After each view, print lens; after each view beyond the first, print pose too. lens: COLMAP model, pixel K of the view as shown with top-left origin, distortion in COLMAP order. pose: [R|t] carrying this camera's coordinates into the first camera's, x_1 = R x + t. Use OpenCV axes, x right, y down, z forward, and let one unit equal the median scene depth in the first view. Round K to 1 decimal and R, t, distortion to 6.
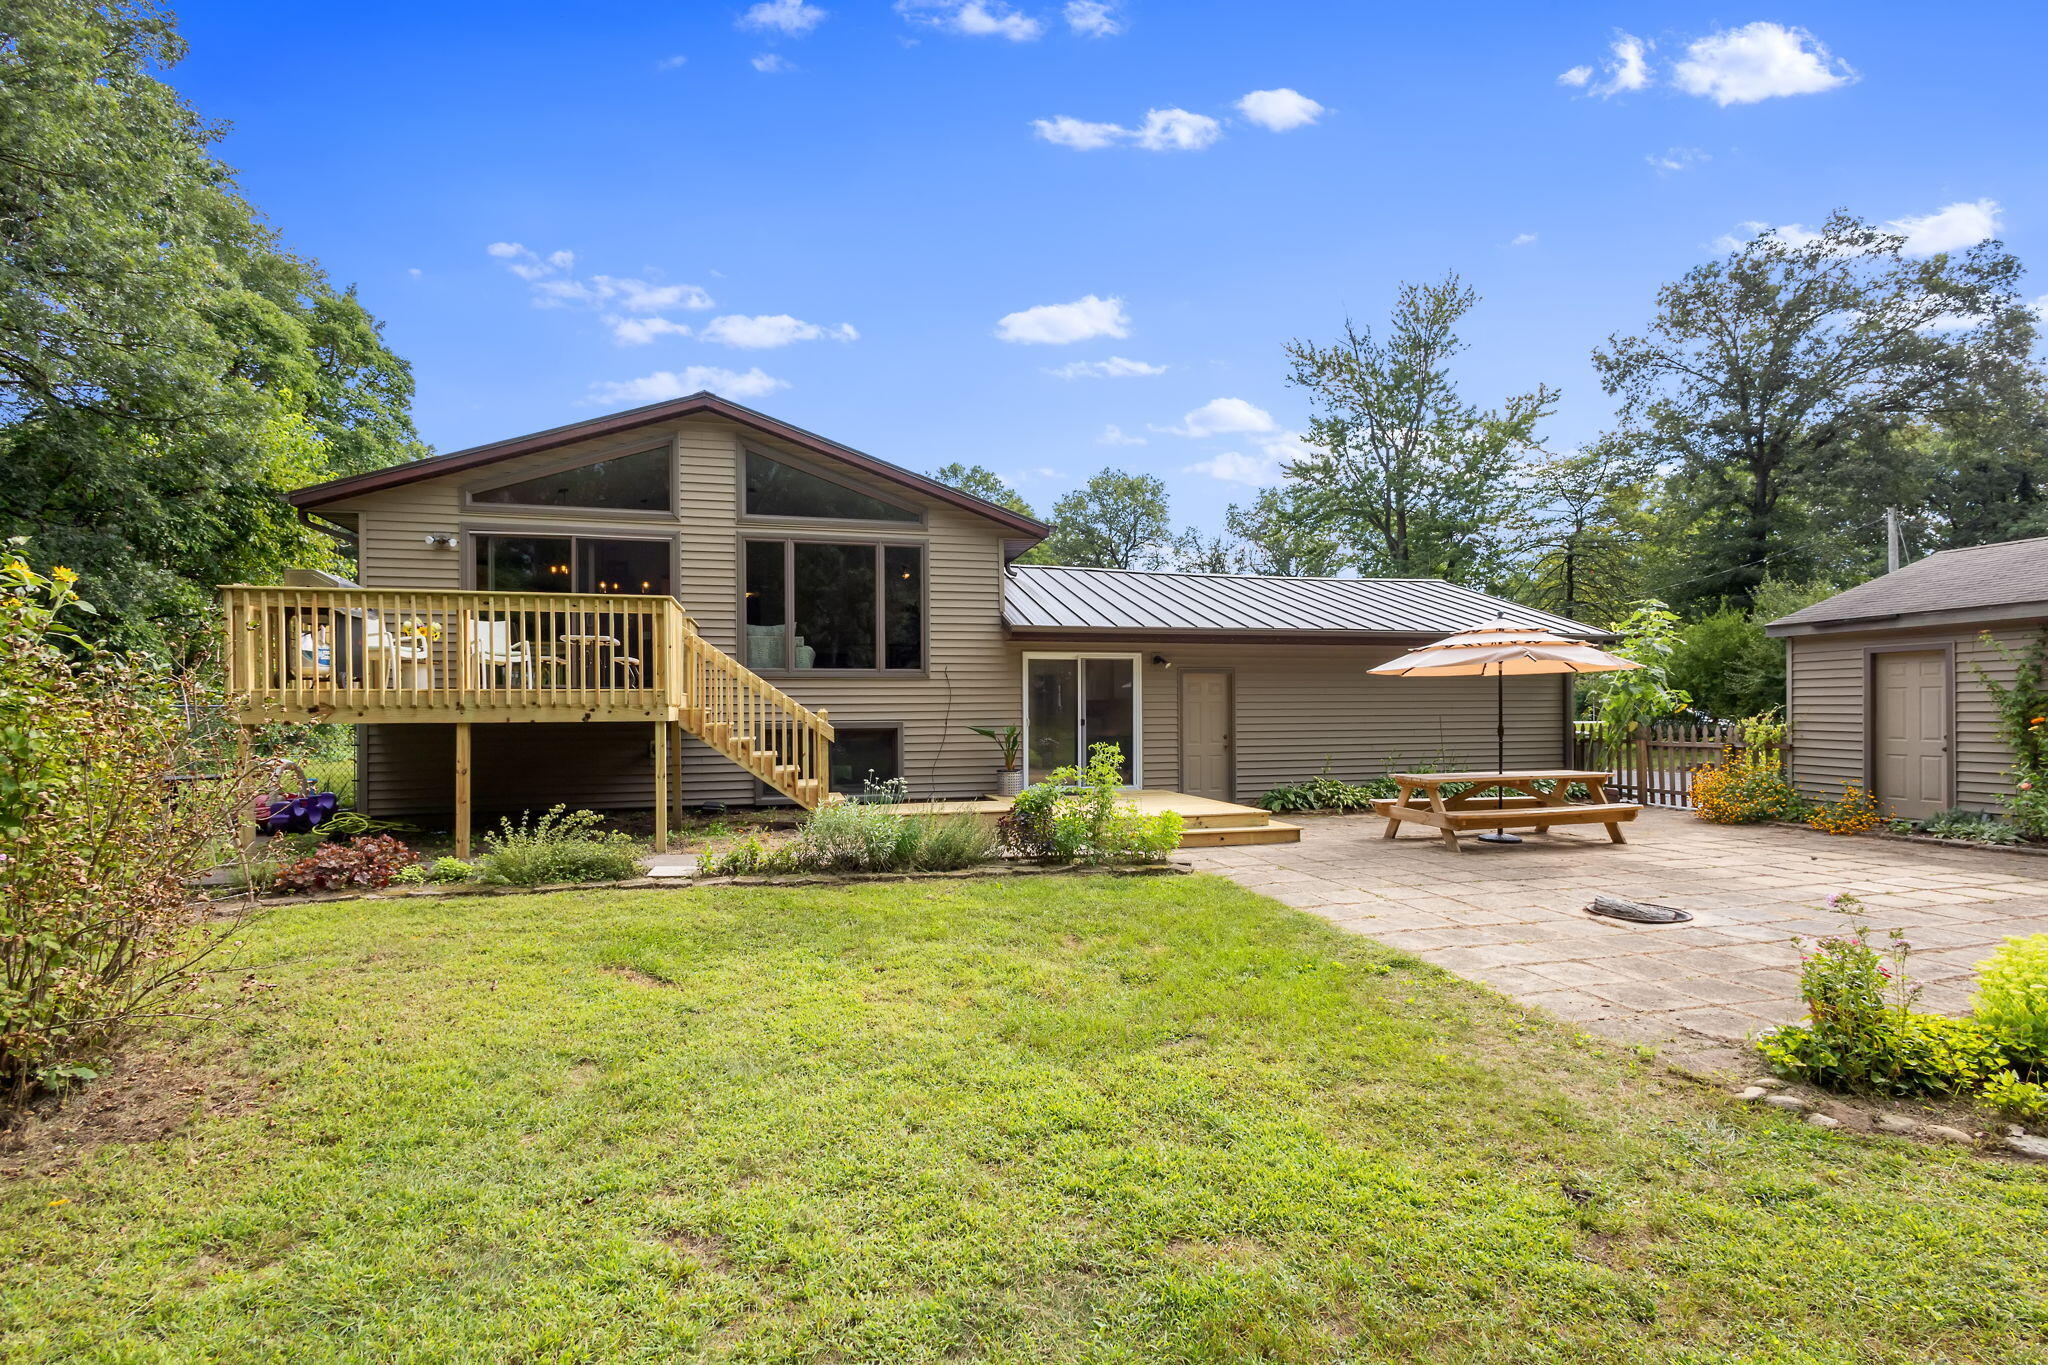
lens RADIAL K [[943.6, 0, 1060.7], [0, 943.6, 715.6], [0, 0, 1]] dist [0.008224, -0.004266]
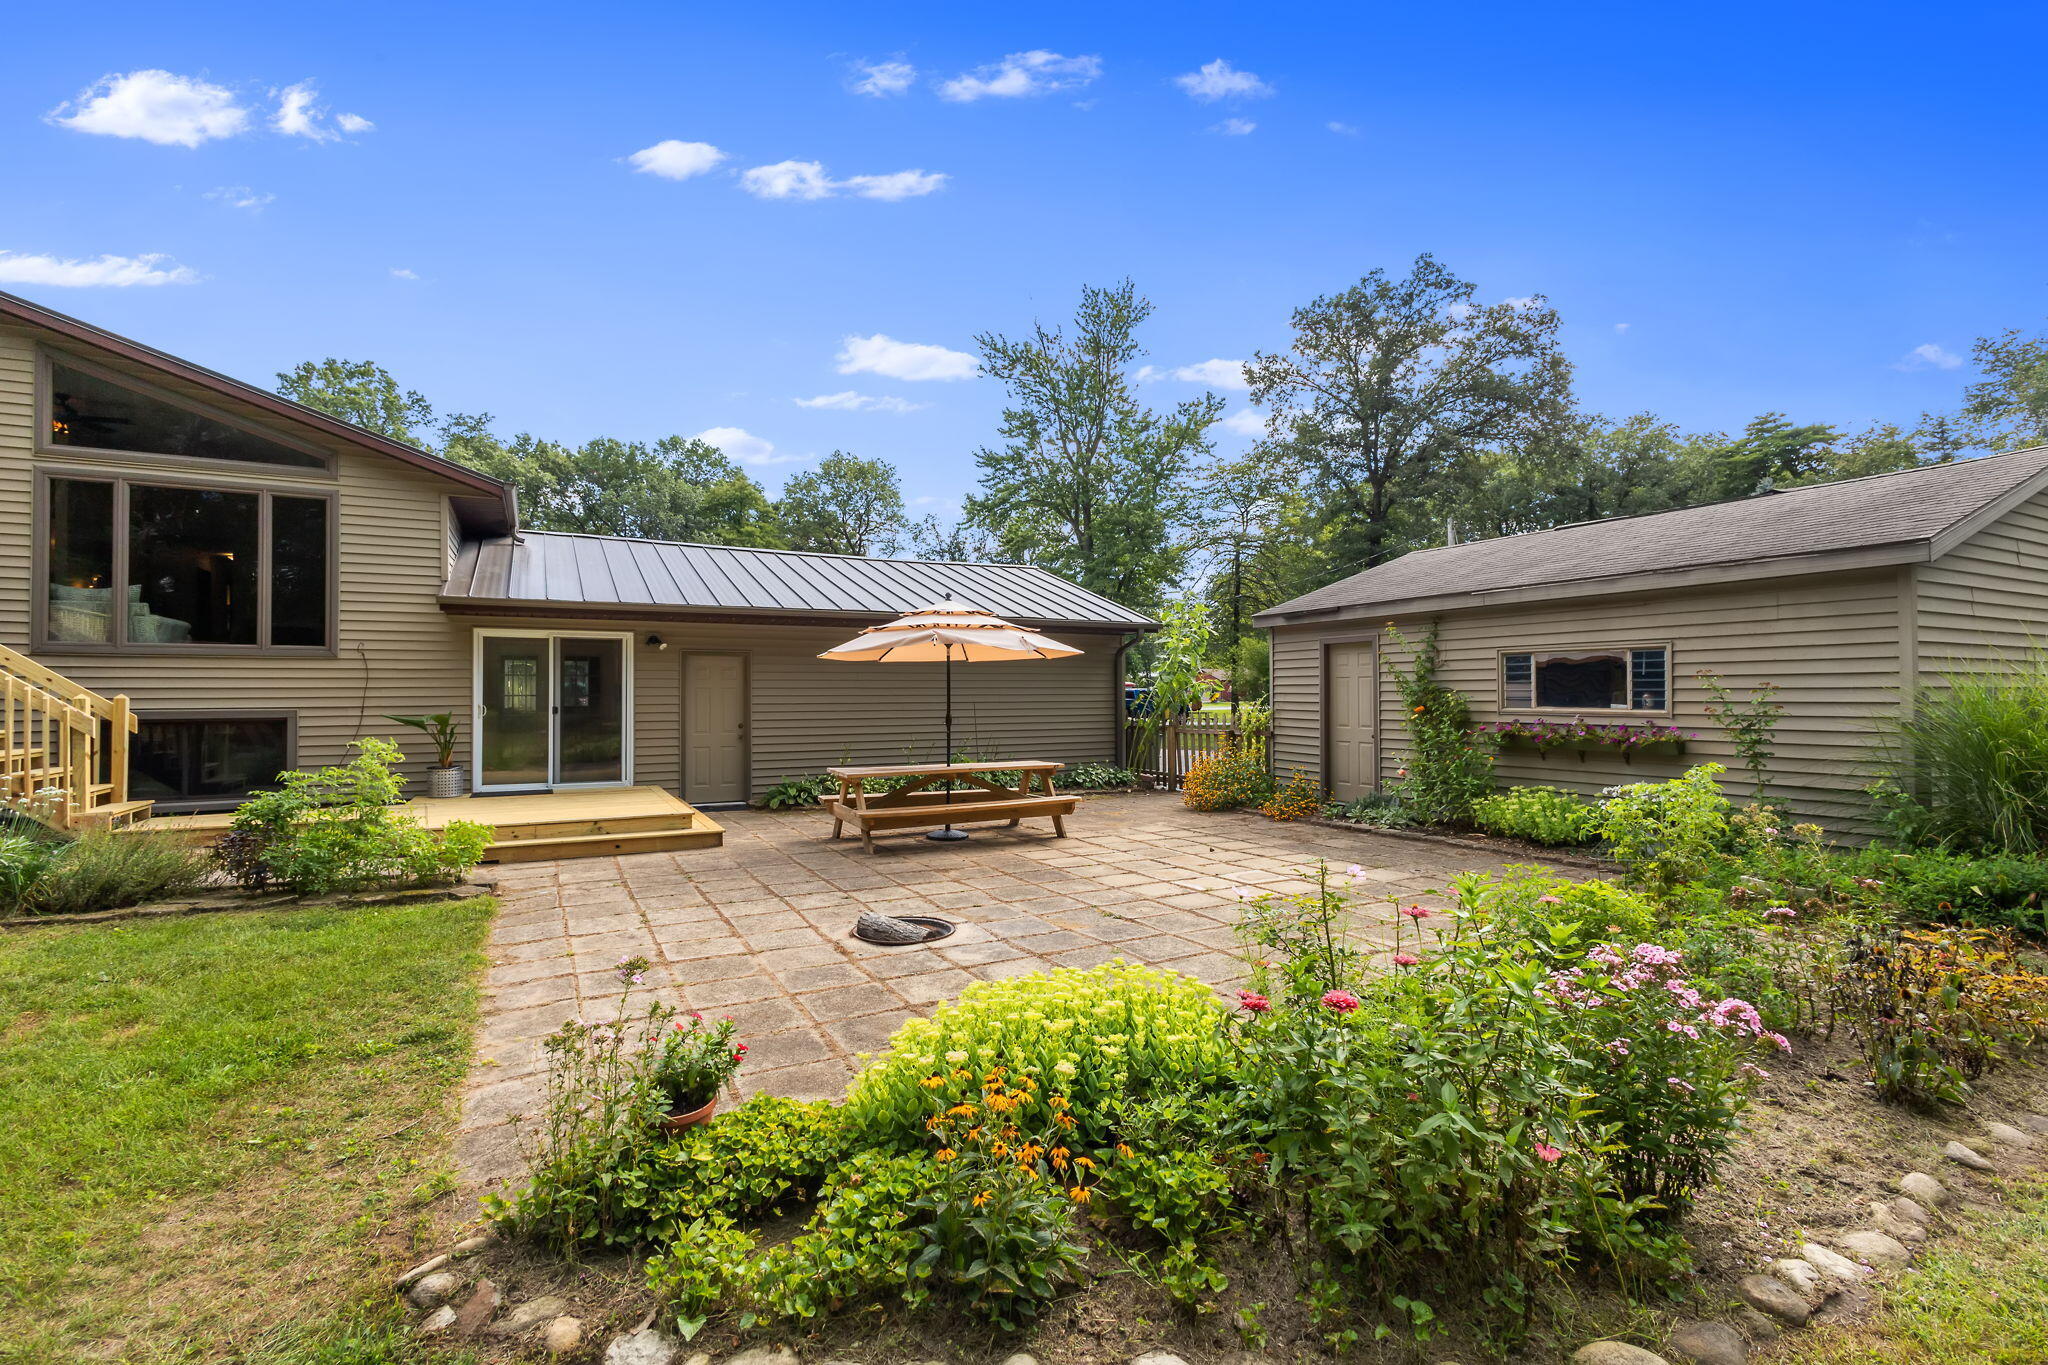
lens RADIAL K [[943.6, 0, 1007.0], [0, 943.6, 685.0], [0, 0, 1]] dist [0.008224, -0.004266]
pose [[0.974206, 0.005336, 0.225596, 0.223171], [-0.001628, 0.999861, -0.016616, -0.002237], [-0.225654, 0.015820, 0.974079, 0.053698]]
